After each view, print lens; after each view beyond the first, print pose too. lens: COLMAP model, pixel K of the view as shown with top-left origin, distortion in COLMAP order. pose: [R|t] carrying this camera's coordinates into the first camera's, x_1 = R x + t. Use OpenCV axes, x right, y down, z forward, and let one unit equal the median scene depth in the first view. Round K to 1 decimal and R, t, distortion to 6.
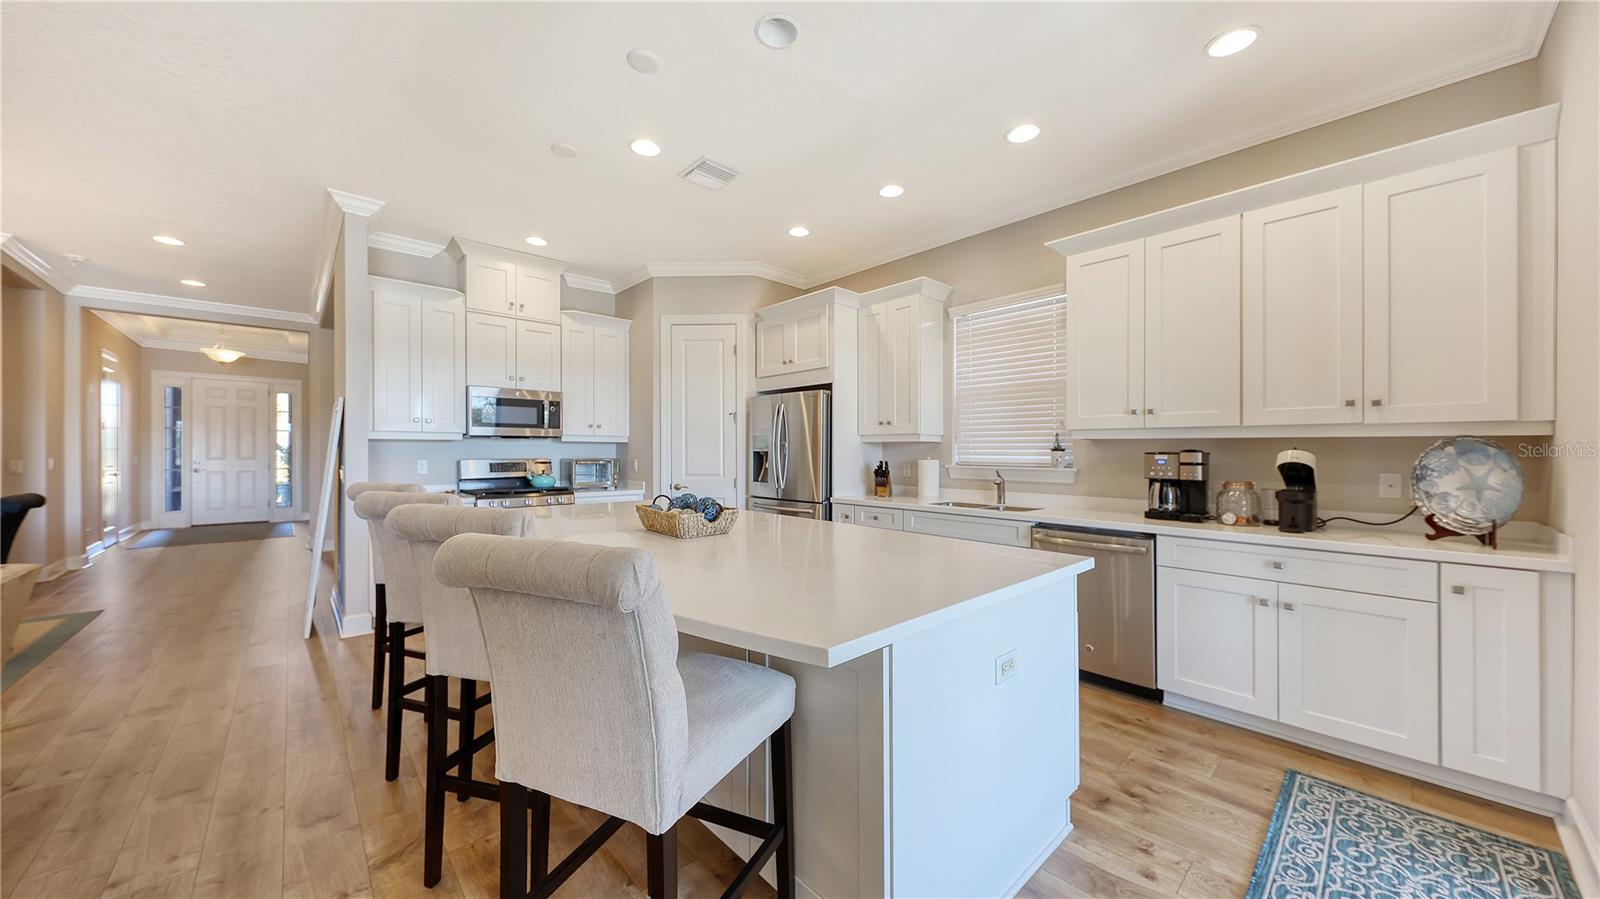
lens RADIAL K [[547.6, 0, 796.8], [0, 547.6, 451.7], [0, 0, 1]] dist [0.001293, -0.000075]
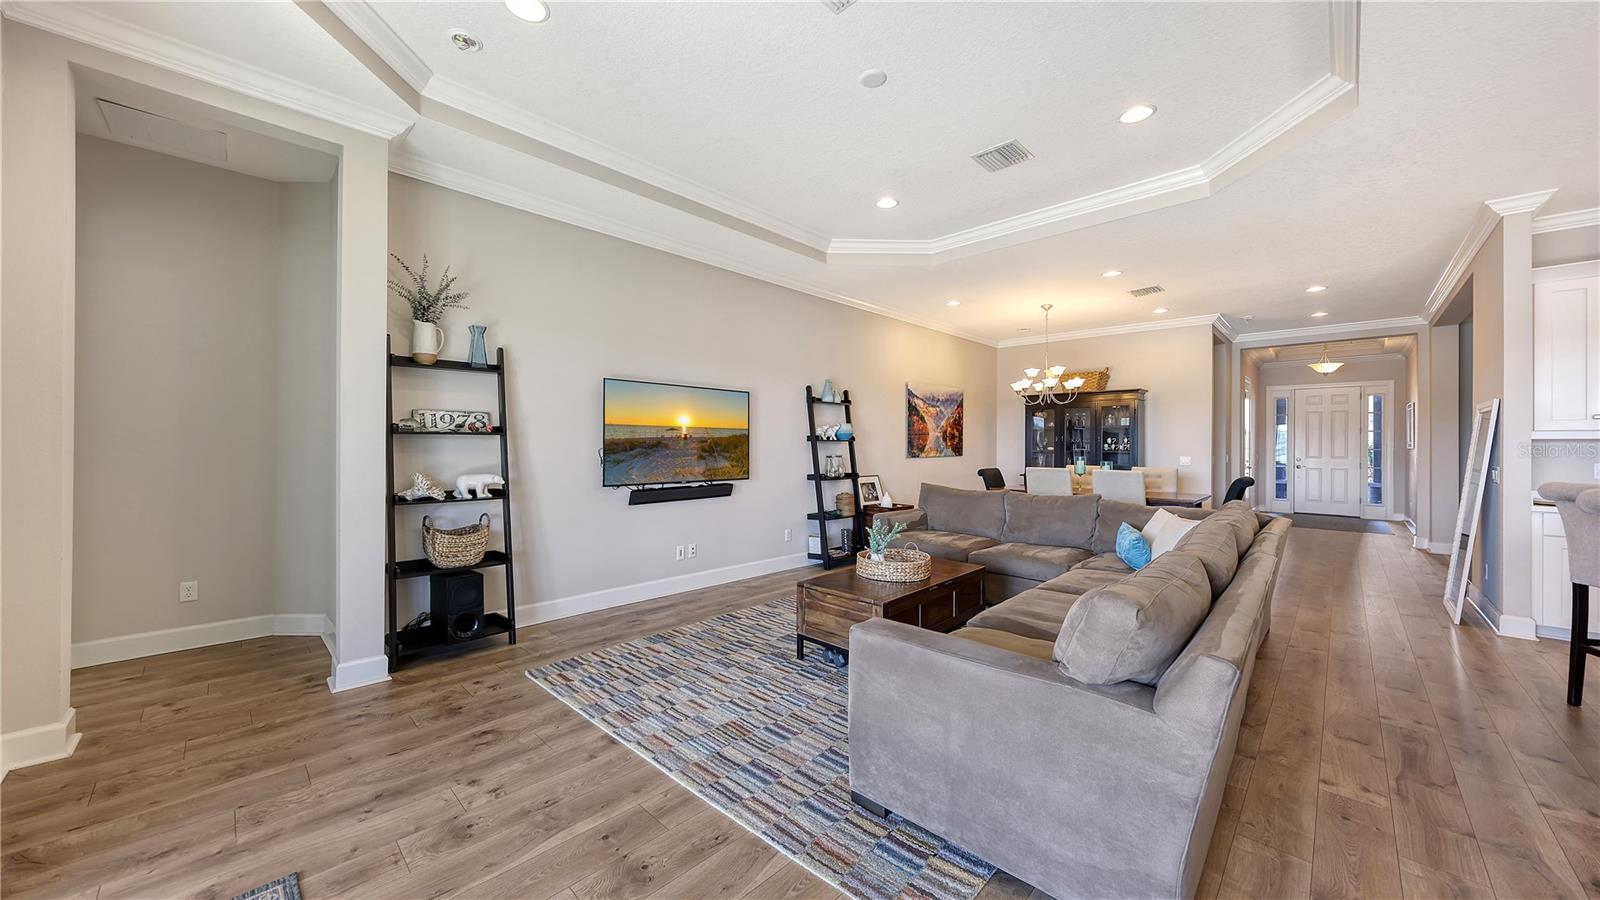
lens RADIAL K [[558.3, 0, 799.6], [0, 558.3, 443.8], [0, 0, 1]] dist [-0.000211, -0.000184]
pose [[0.051609, -0.005797, -0.998651, 0.102412], [-0.007775, 0.999951, -0.006206, 0.000406], [0.998637, 0.008085, 0.051561, -0.260095]]
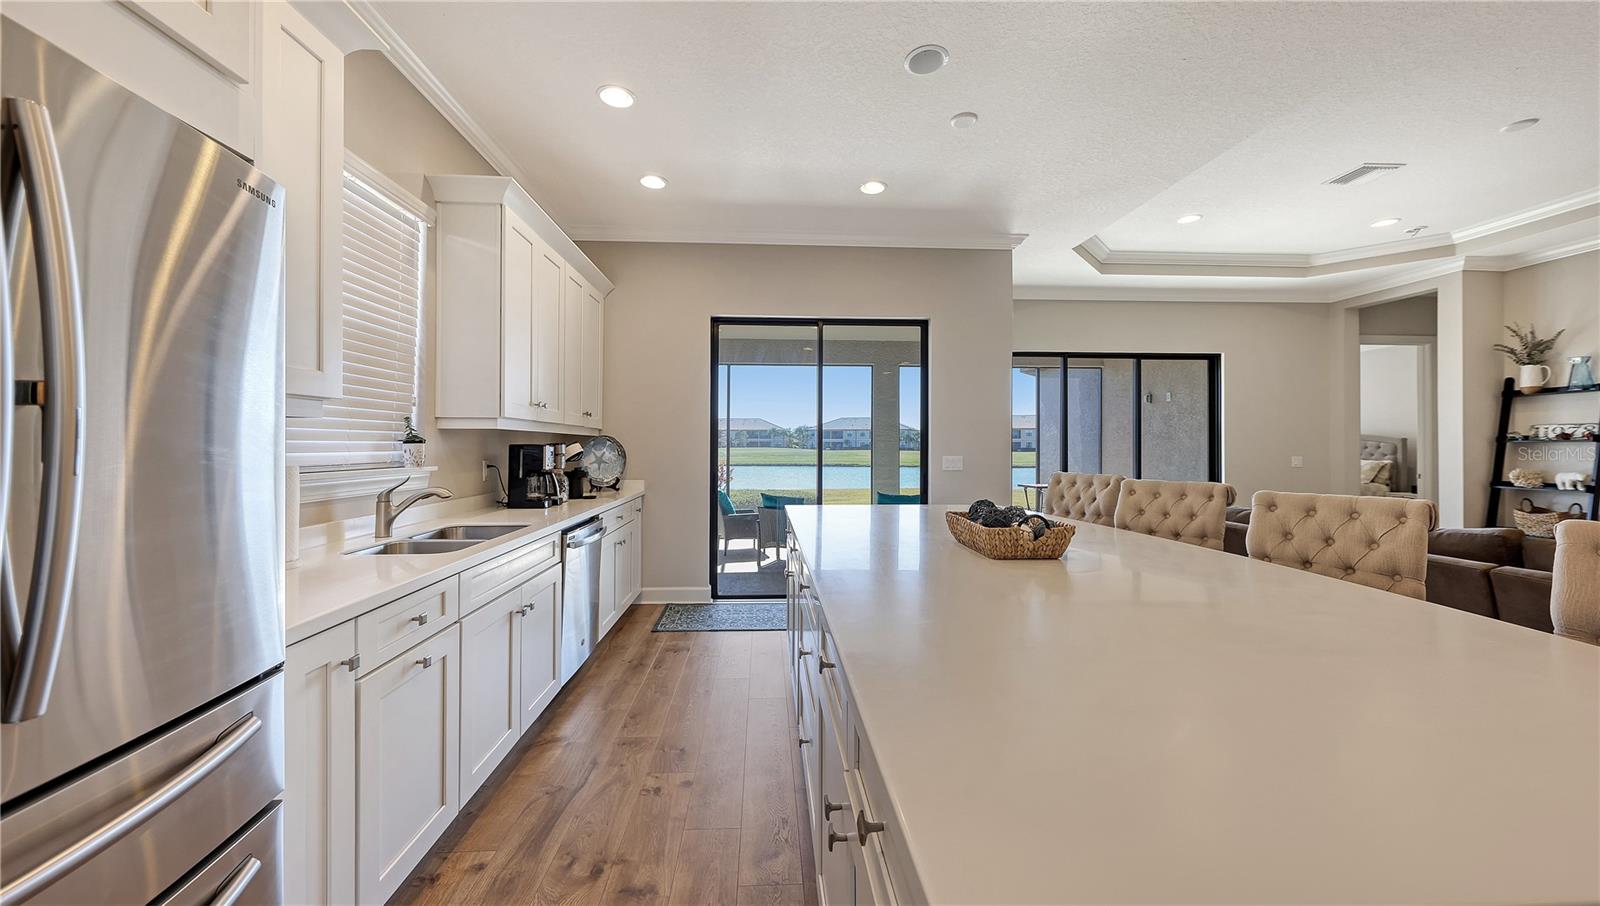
lens RADIAL K [[562.7, 0, 795.3], [0, 562.7, 447.0], [0, 0, 1]] dist [0.000941, 0.000002]
pose [[-0.766423, -0.006773, 0.642300, -0.249104], [-0.004174, 0.999976, 0.005564, -0.003399], [-0.642322, 0.001583, -0.766433, 0.927657]]
